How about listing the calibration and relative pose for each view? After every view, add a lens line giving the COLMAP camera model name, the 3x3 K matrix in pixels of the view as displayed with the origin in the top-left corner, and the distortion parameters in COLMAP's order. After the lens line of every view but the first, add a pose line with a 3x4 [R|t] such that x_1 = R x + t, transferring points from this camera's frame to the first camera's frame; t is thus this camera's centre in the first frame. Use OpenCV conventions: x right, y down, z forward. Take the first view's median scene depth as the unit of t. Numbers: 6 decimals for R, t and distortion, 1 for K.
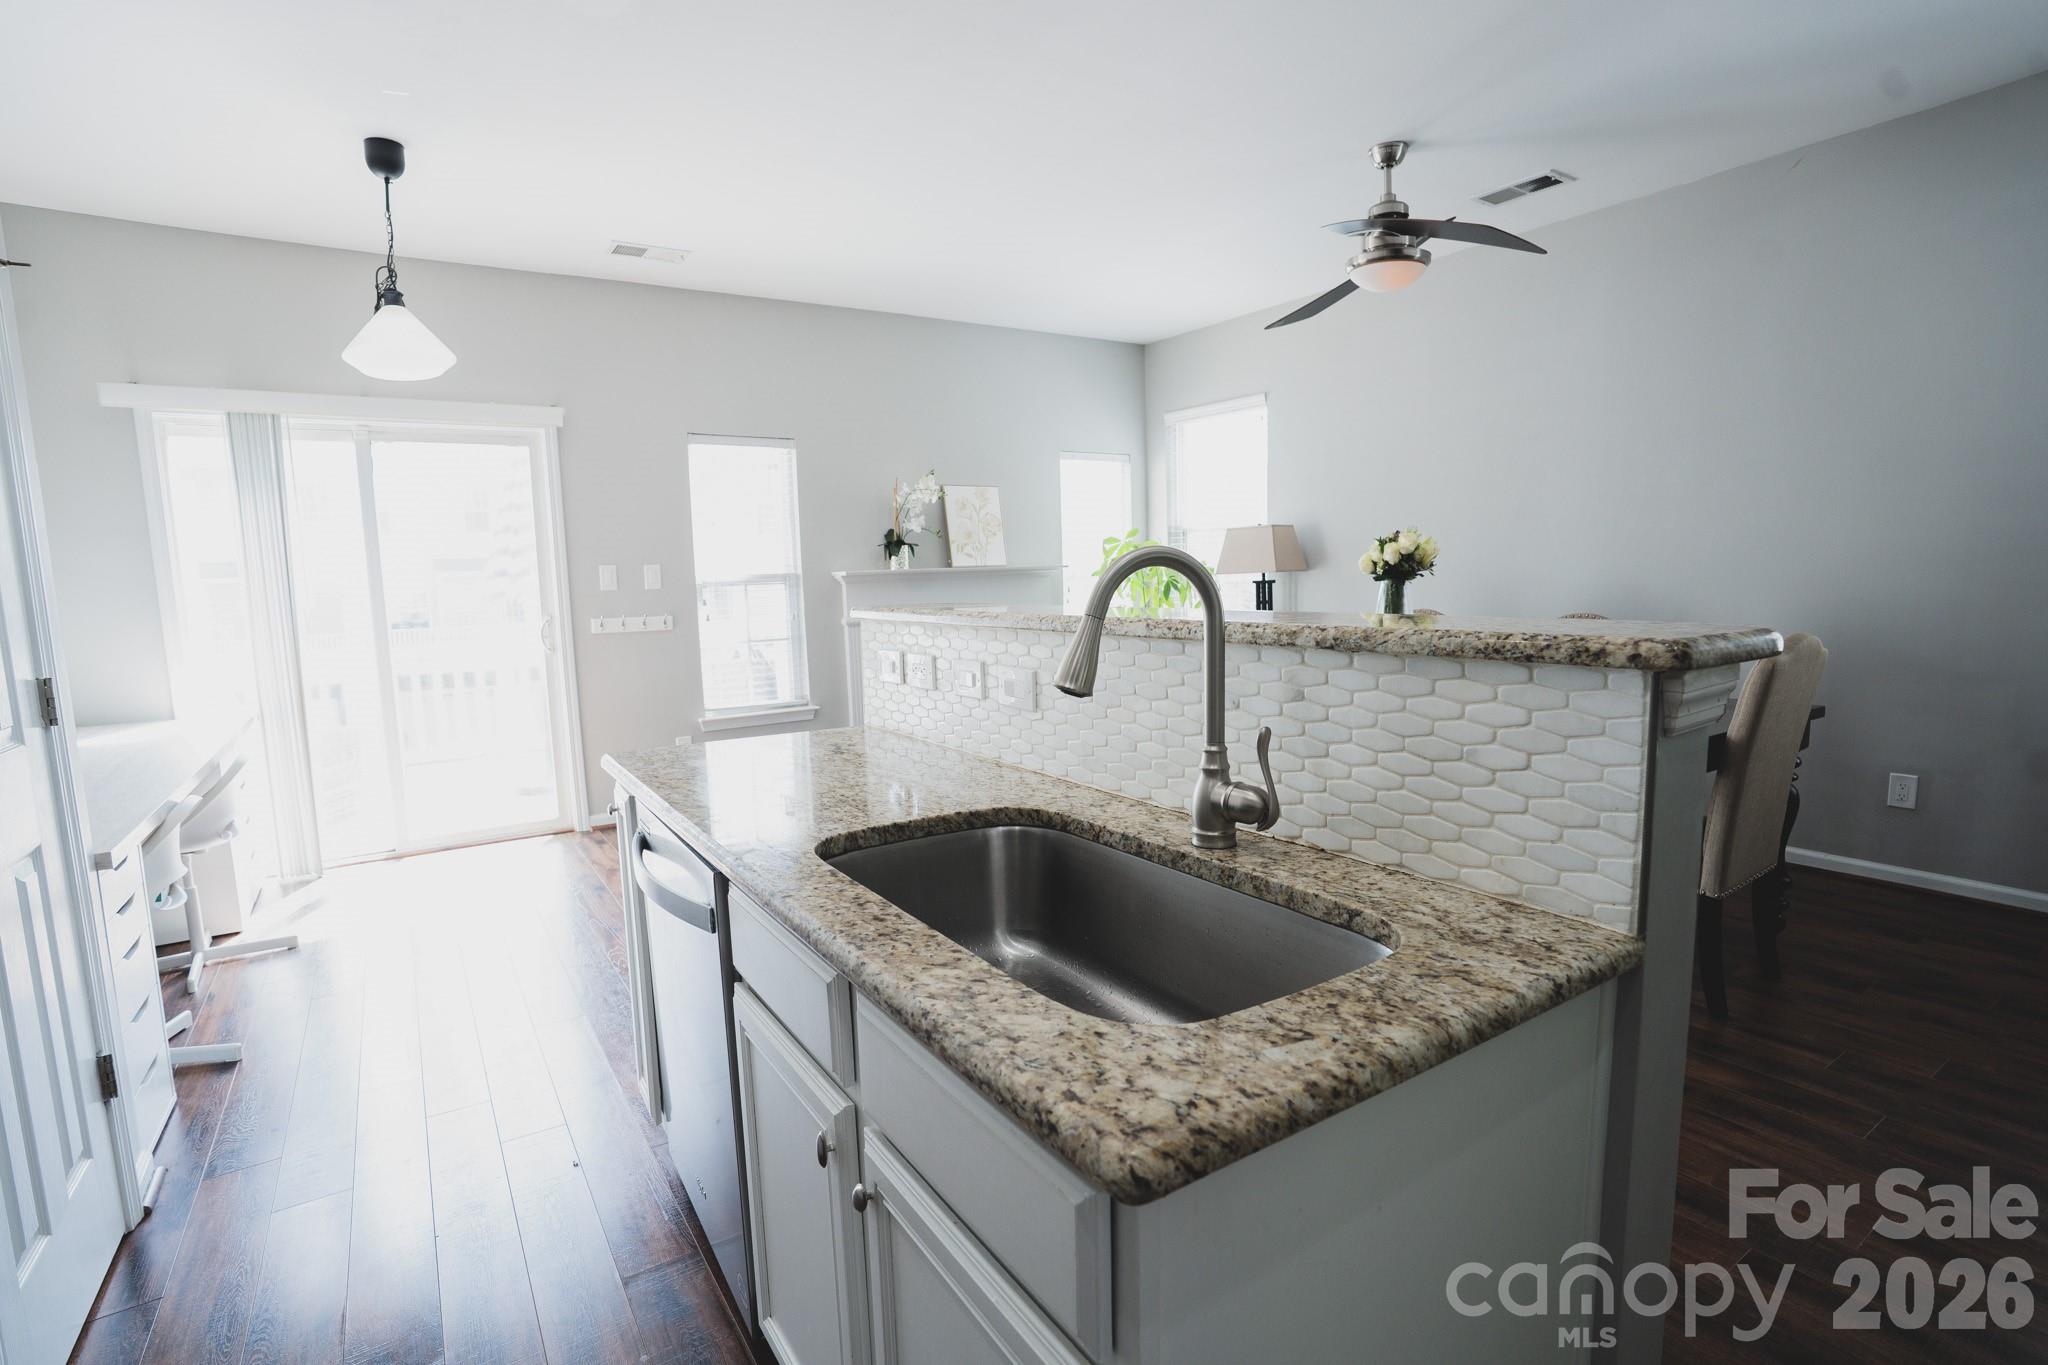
lens RADIAL K [[979.6, 0, 1011.3], [0, 979.6, 680.6], [0, 0, 1]] dist [-0.044935, 0.007827]
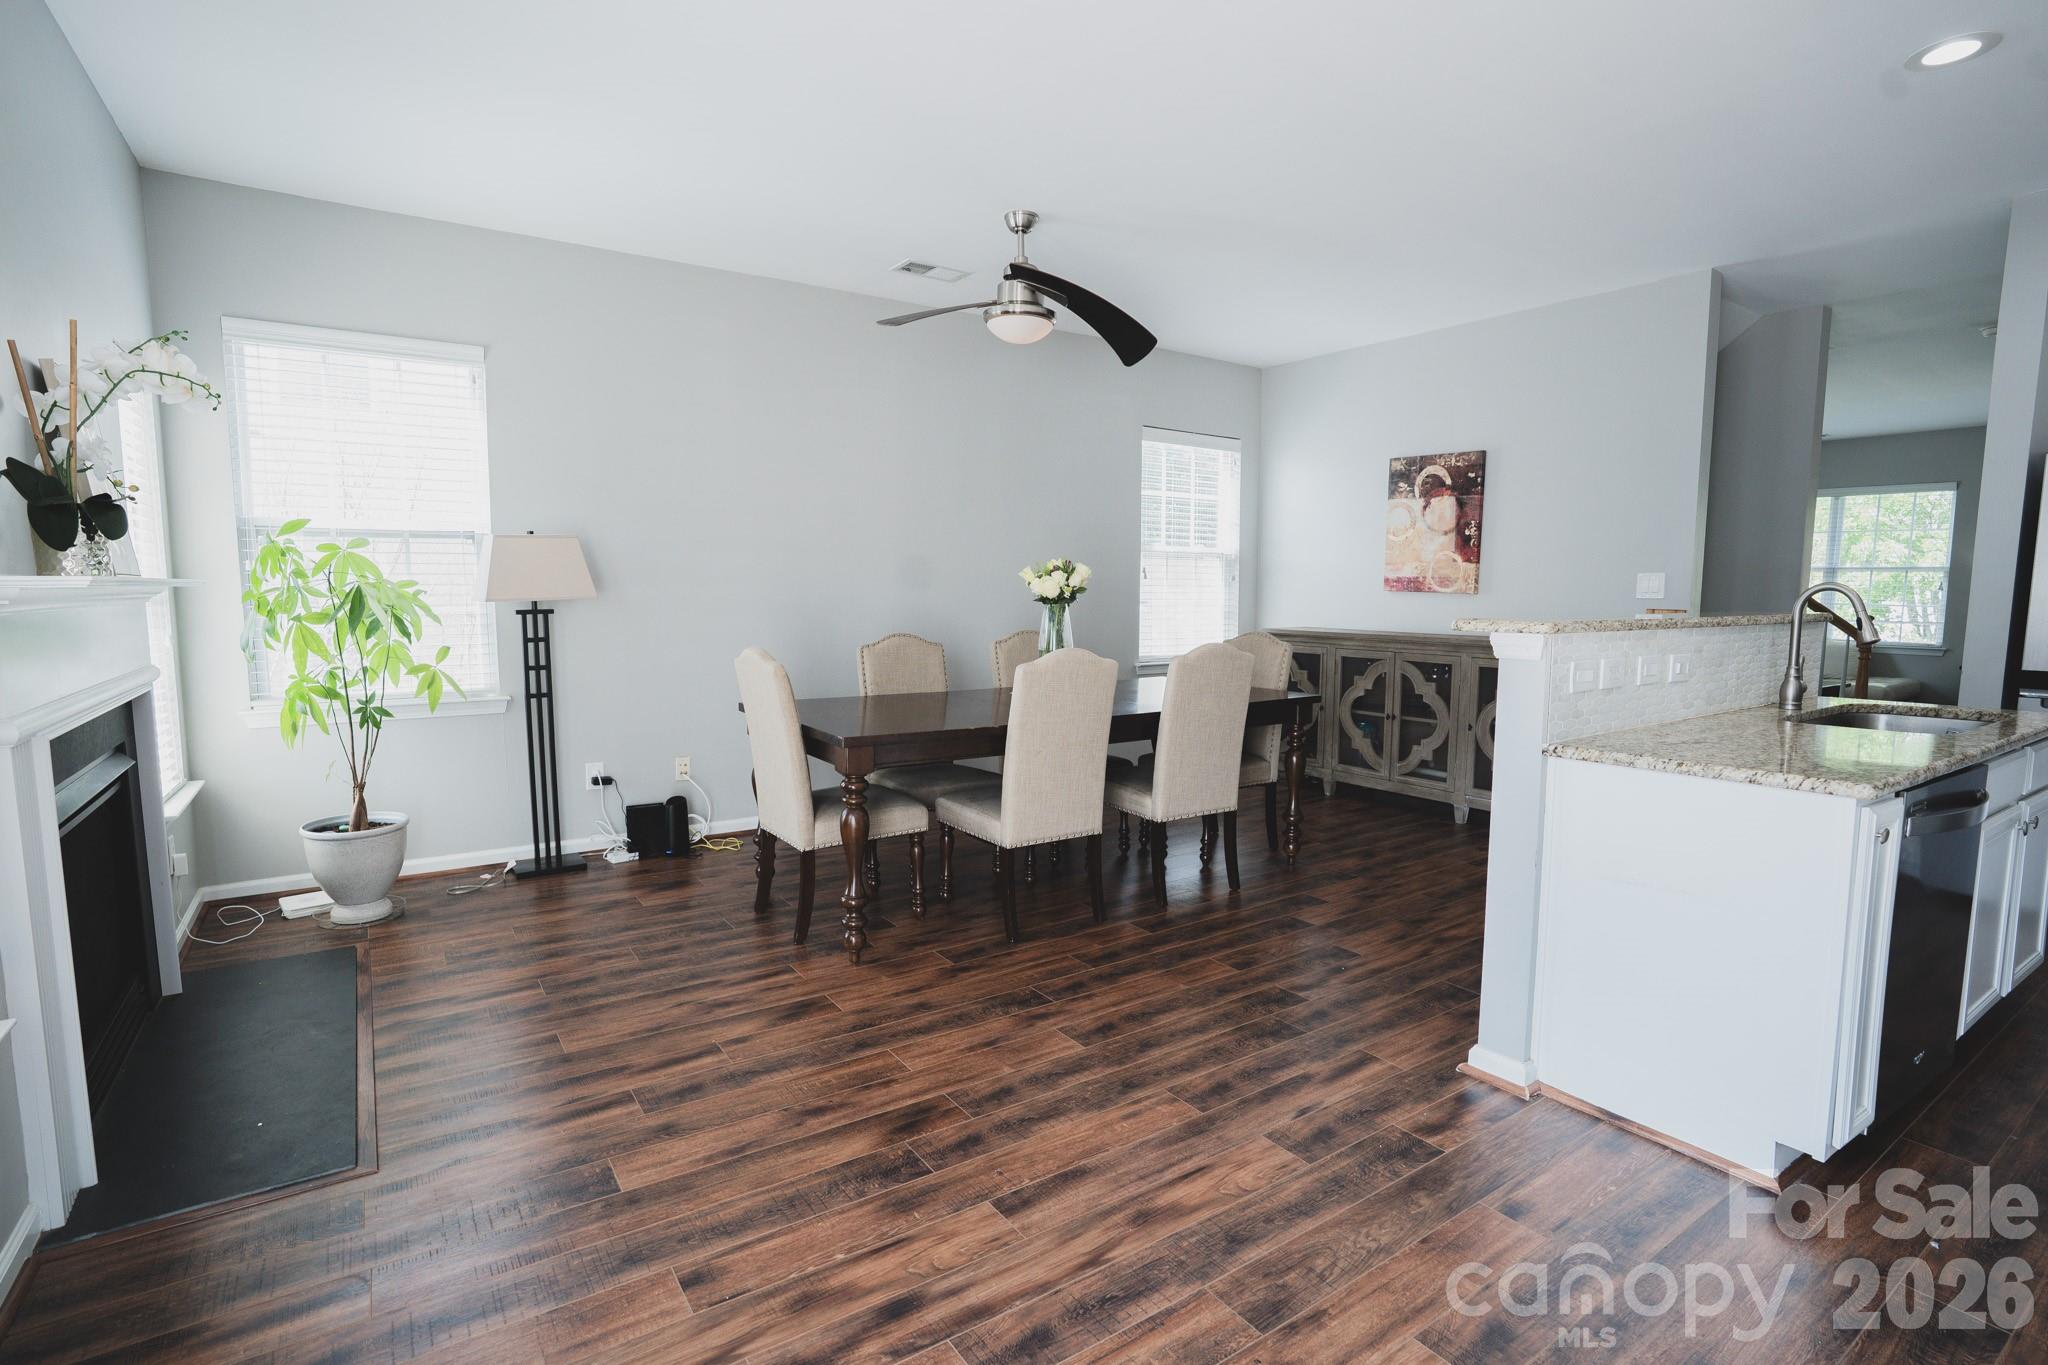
lens RADIAL K [[979.6, 0, 1022.9], [0, 979.6, 688.5], [0, 0, 1]] dist [-0.044935, 0.007827]
pose [[-0.021596, -0.072419, 0.997140, -0.575068], [0.108500, 0.991312, 0.074346, -0.073021], [-0.993862, 0.109795, -0.013551, 0.808578]]
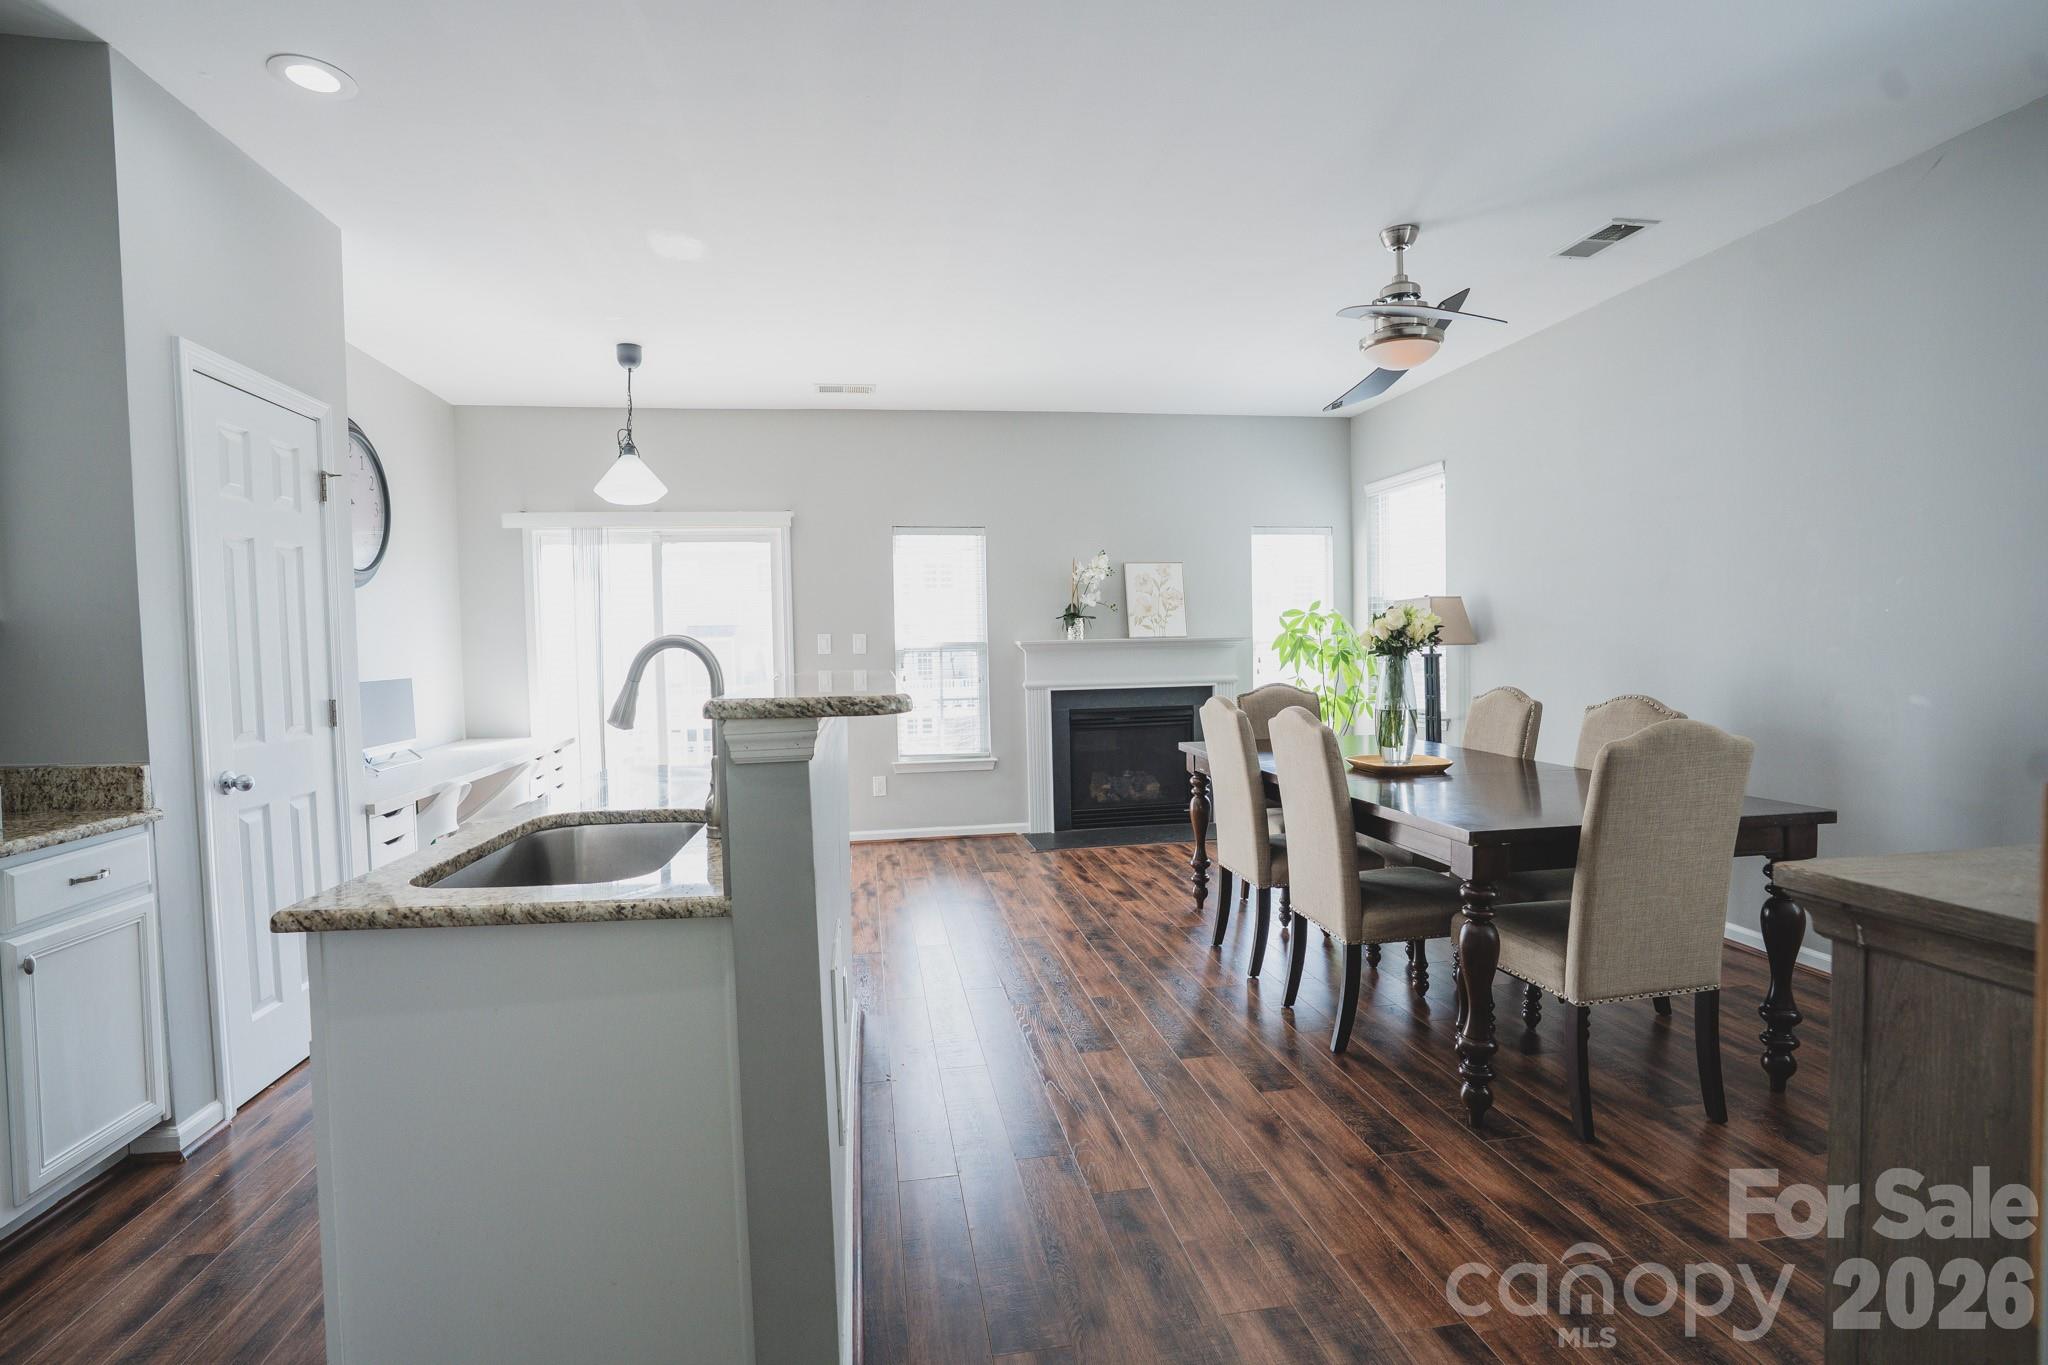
lens RADIAL K [[979.6, 0, 1006.6], [0, 979.6, 688.0], [0, 0, 1]] dist [-0.044935, 0.007827]
pose [[0.908862, 0.029004, -0.416088, 0.341157], [-0.053431, 0.997456, -0.047179, -0.002549], [0.413661, 0.065111, 0.908100, -0.047051]]
